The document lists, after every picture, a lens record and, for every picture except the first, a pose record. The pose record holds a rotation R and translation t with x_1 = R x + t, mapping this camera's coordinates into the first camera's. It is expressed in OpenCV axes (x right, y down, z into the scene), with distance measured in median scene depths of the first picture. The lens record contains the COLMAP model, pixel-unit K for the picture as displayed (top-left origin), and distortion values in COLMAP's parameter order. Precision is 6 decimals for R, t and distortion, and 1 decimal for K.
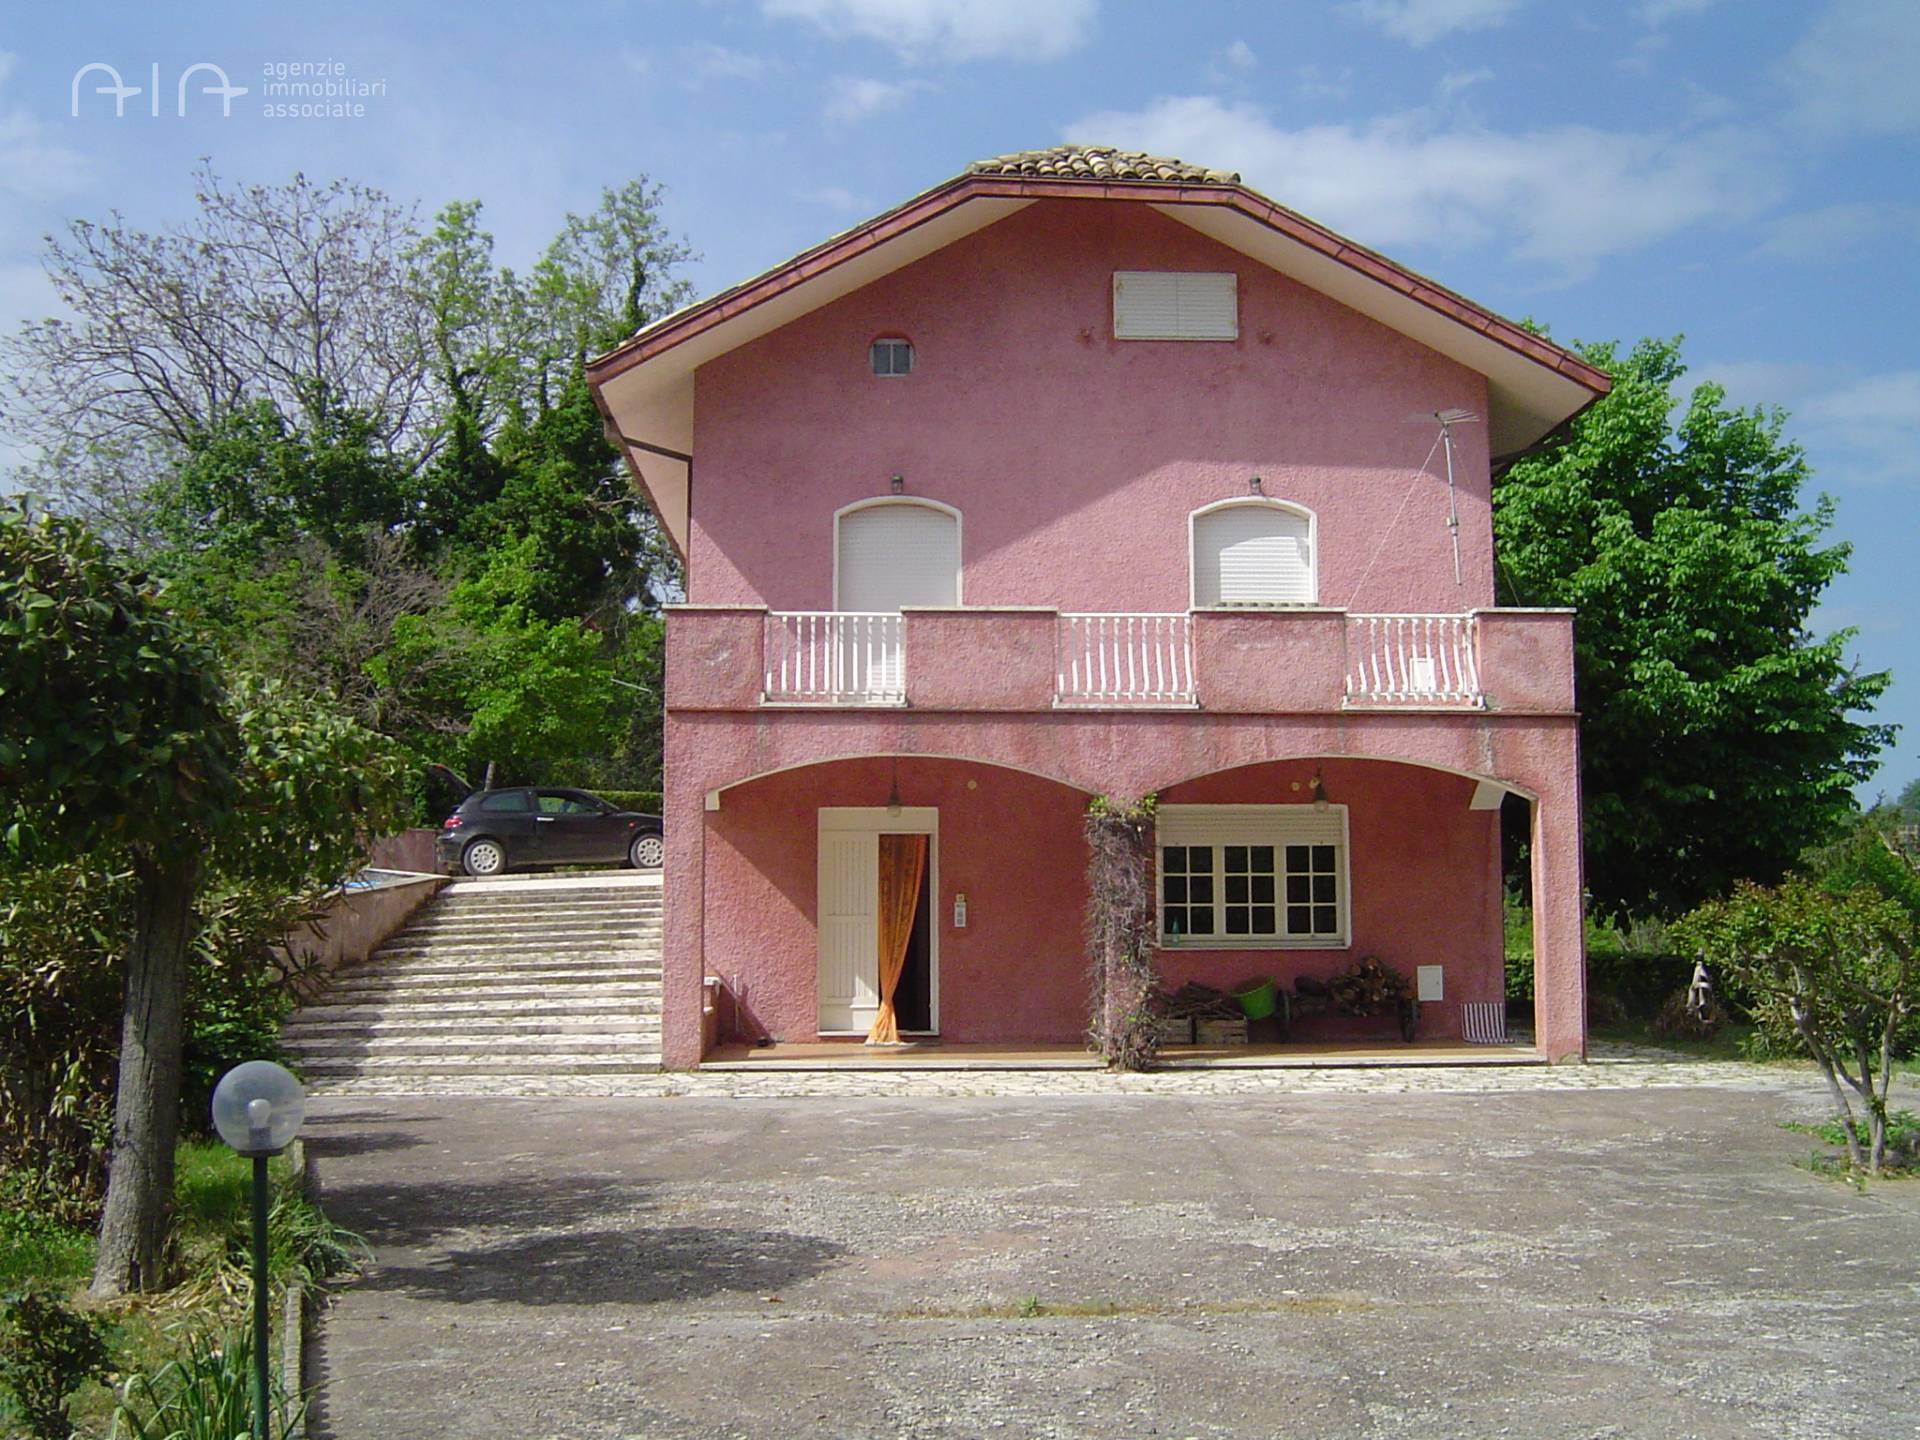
lens RADIAL K [[2012.0, 0, 1003.7], [0, 2012.0, 725.4], [0, 0, 1]] dist [-0.019270, -0.275886]
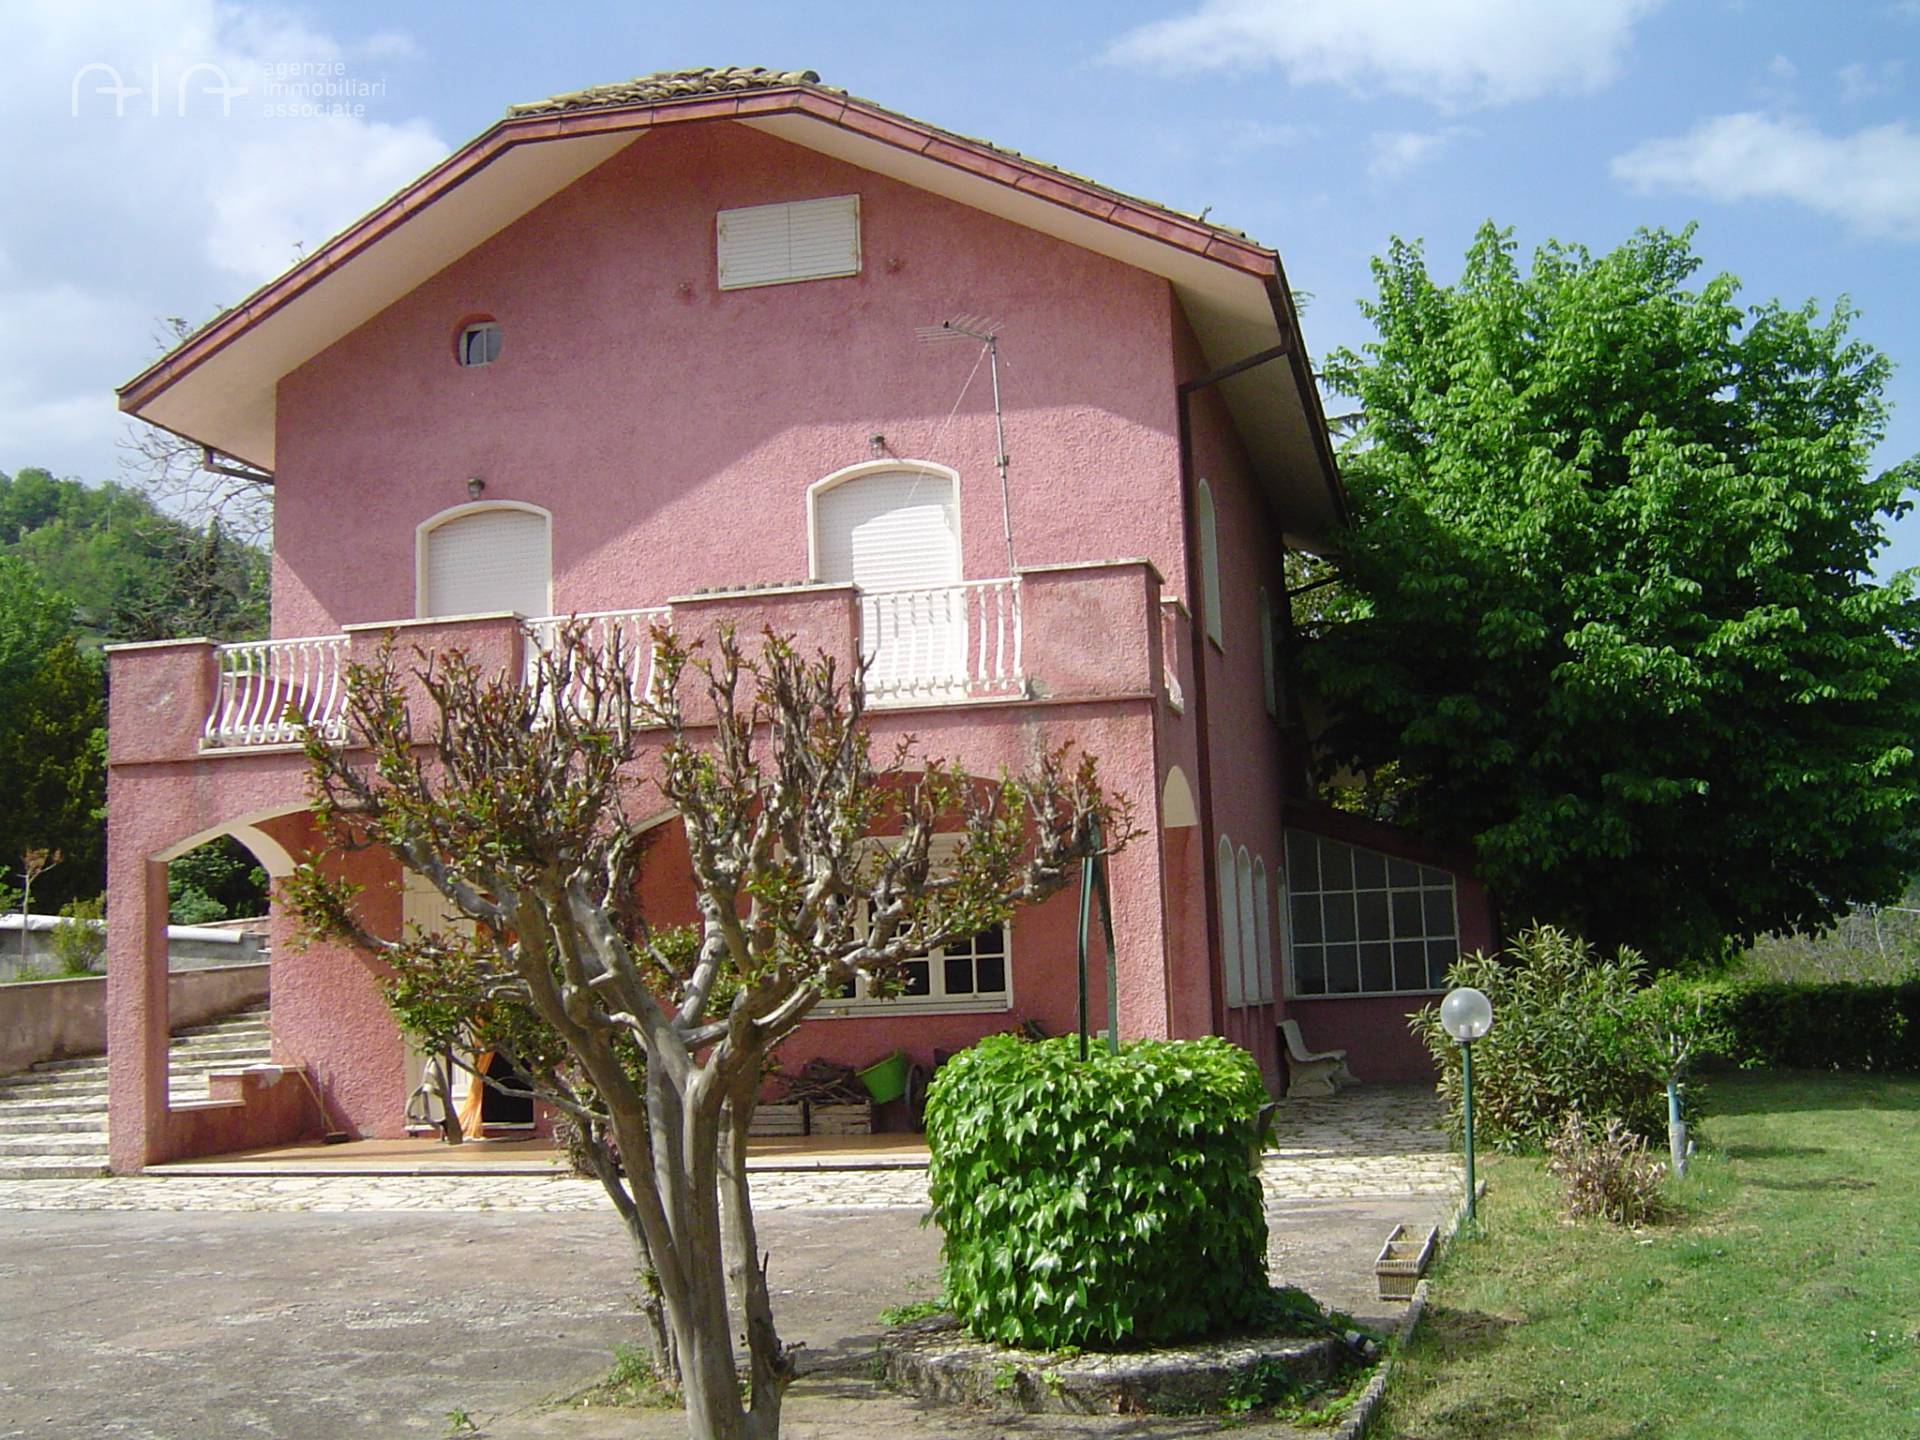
lens RADIAL K [[2012.0, 0, 1003.7], [0, 2012.0, 725.4], [0, 0, 1]] dist [-0.019270, -0.275886]
pose [[0.965310, -0.067503, -0.252228, 0.373390], [0.061448, 0.997603, -0.031815, 0.023140], [0.253771, 0.015212, 0.967145, 0.224710]]
